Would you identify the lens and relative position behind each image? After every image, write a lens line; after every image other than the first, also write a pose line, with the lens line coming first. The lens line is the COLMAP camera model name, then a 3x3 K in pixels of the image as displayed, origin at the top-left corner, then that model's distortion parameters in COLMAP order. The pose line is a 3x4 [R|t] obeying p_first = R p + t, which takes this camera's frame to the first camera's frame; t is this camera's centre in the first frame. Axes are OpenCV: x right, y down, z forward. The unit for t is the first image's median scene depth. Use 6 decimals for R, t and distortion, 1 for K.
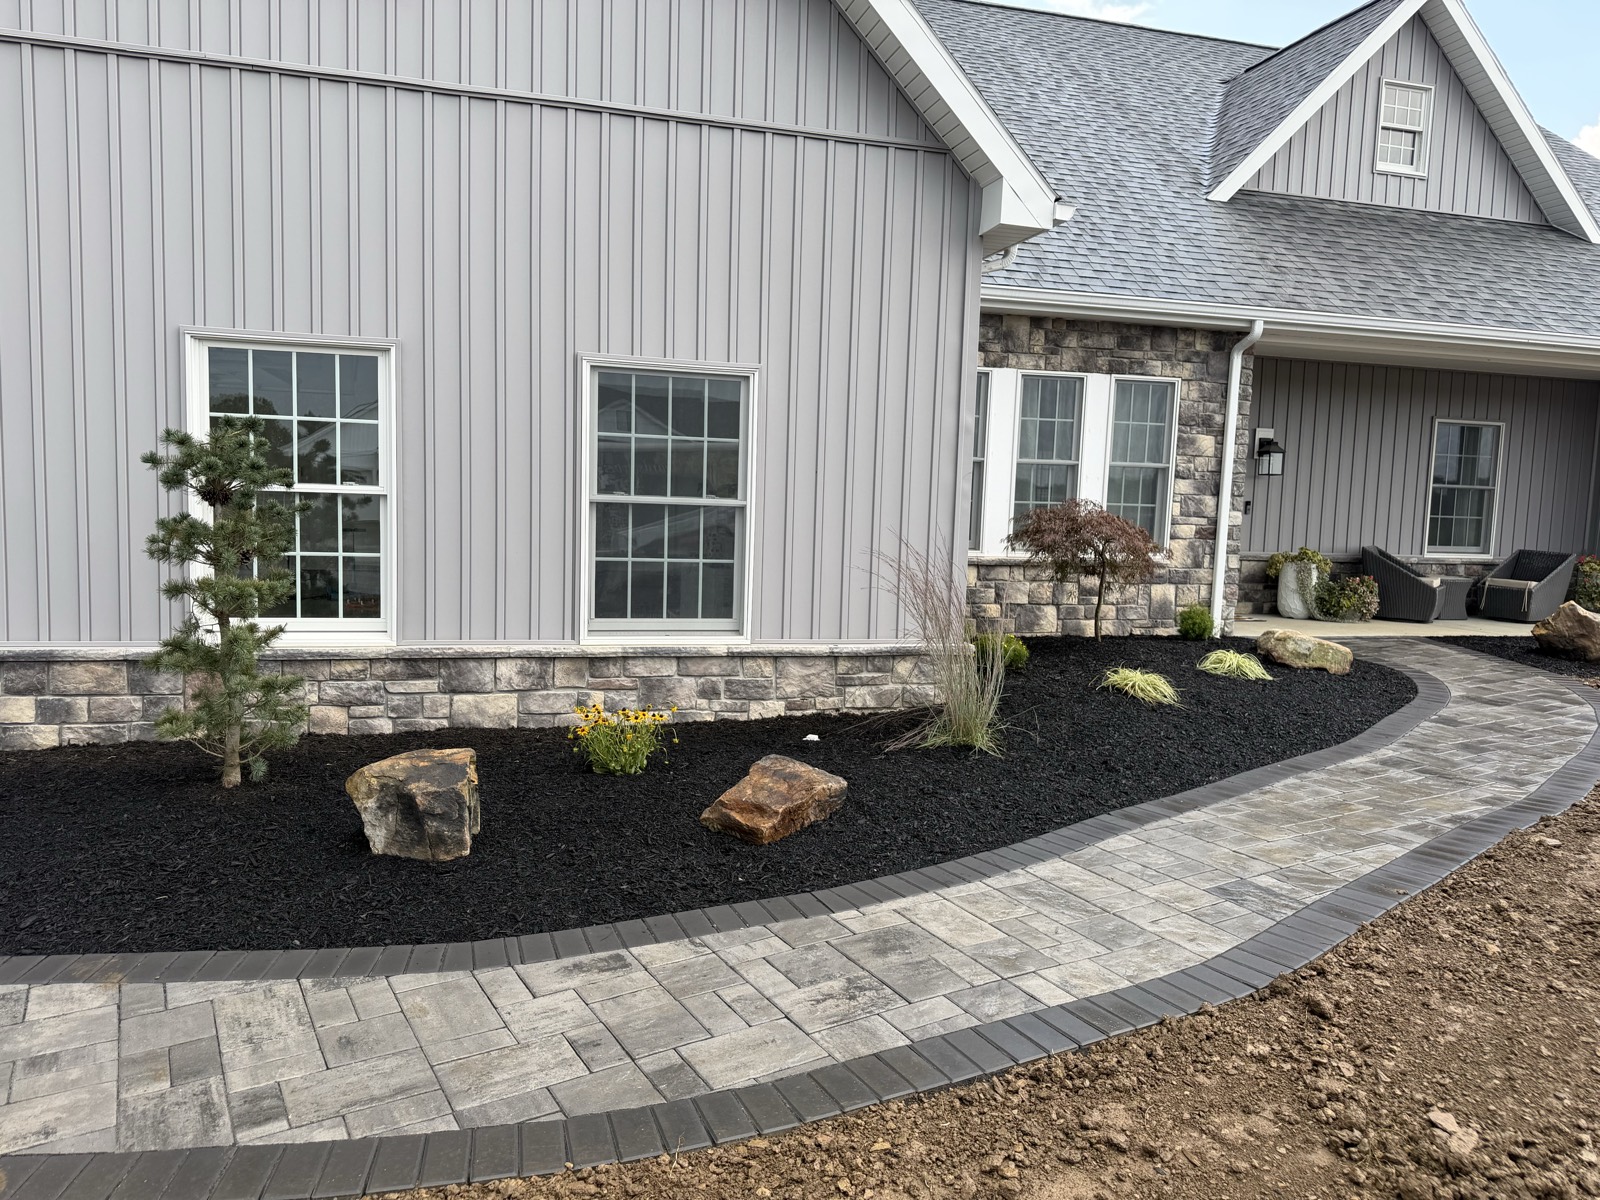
lens RADIAL K [[1131.0, 0, 778.3], [0, 1131.0, 604.1], [0, 0, 1]] dist [0.011361, -0.009231]
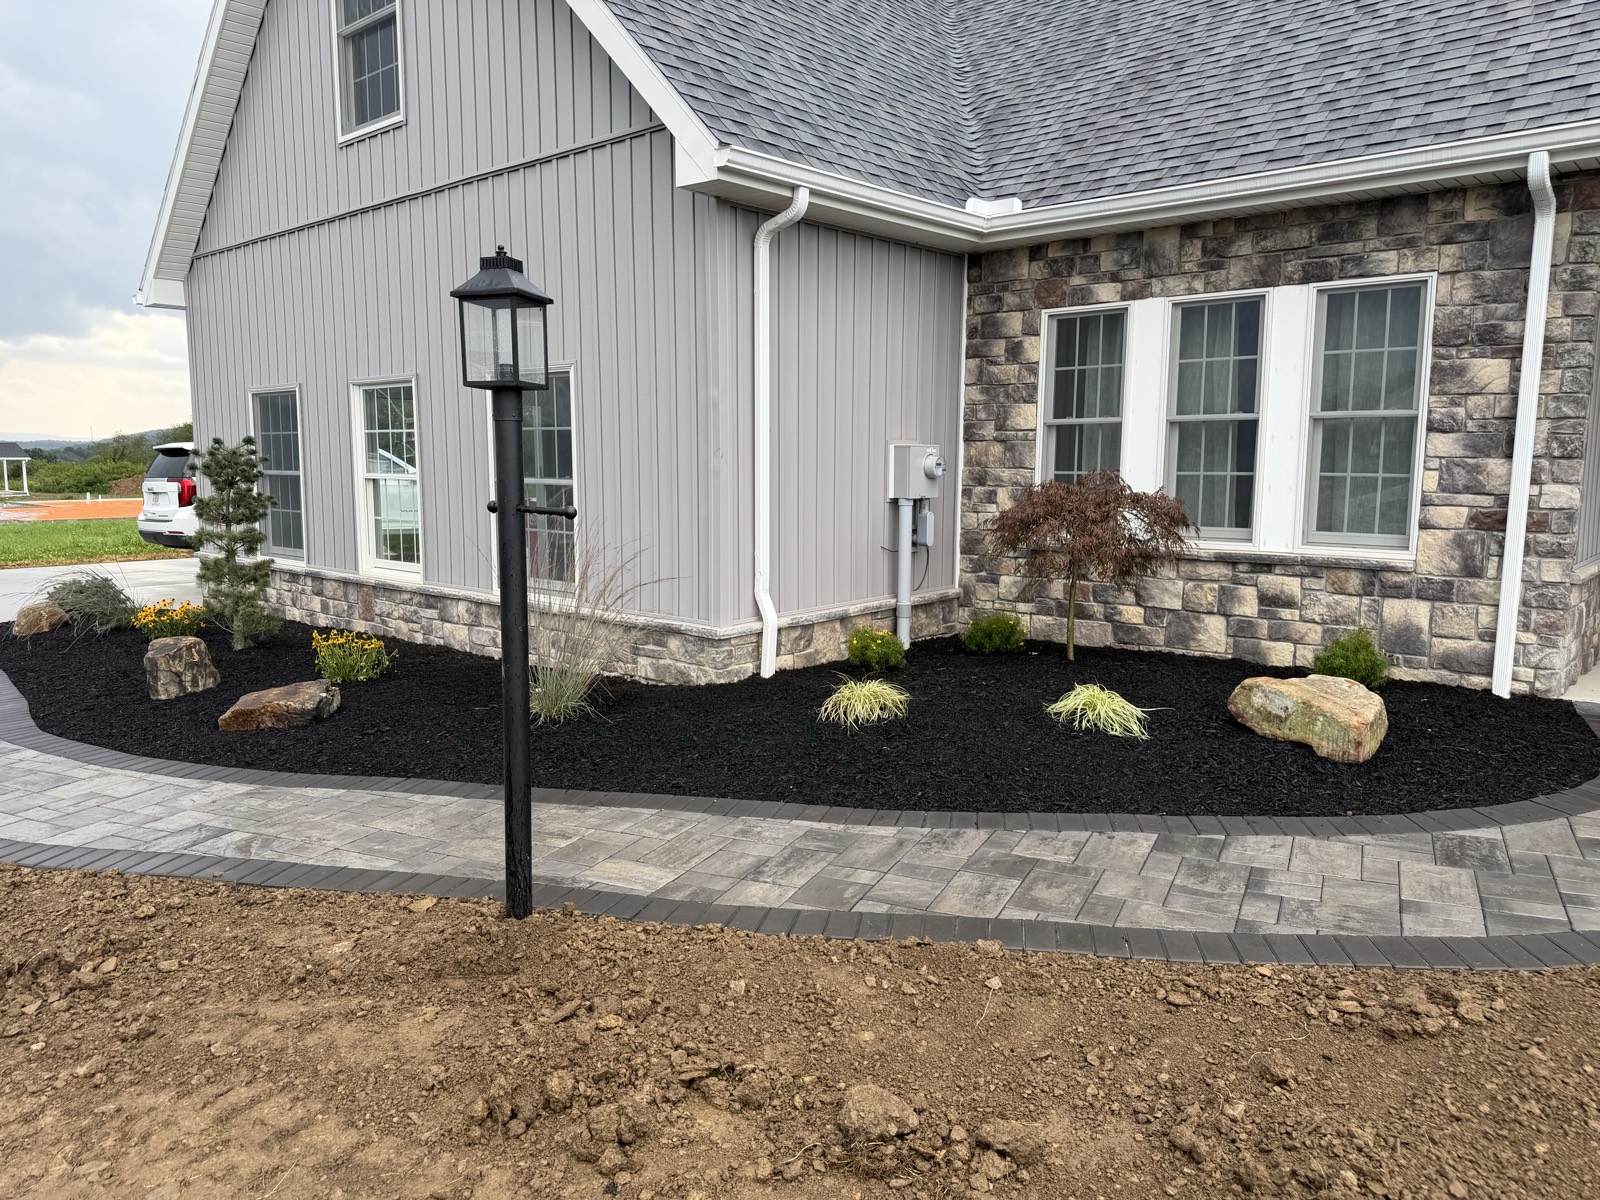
lens RADIAL K [[1131.0, 0, 756.7], [0, 1131.0, 588.5], [0, 0, 1]] dist [0.011361, -0.009231]
pose [[0.560081, 0.070211, -0.825457, 0.680840], [-0.063640, 0.997104, 0.041631, -0.027633], [0.825990, 0.029216, 0.562928, 0.347012]]
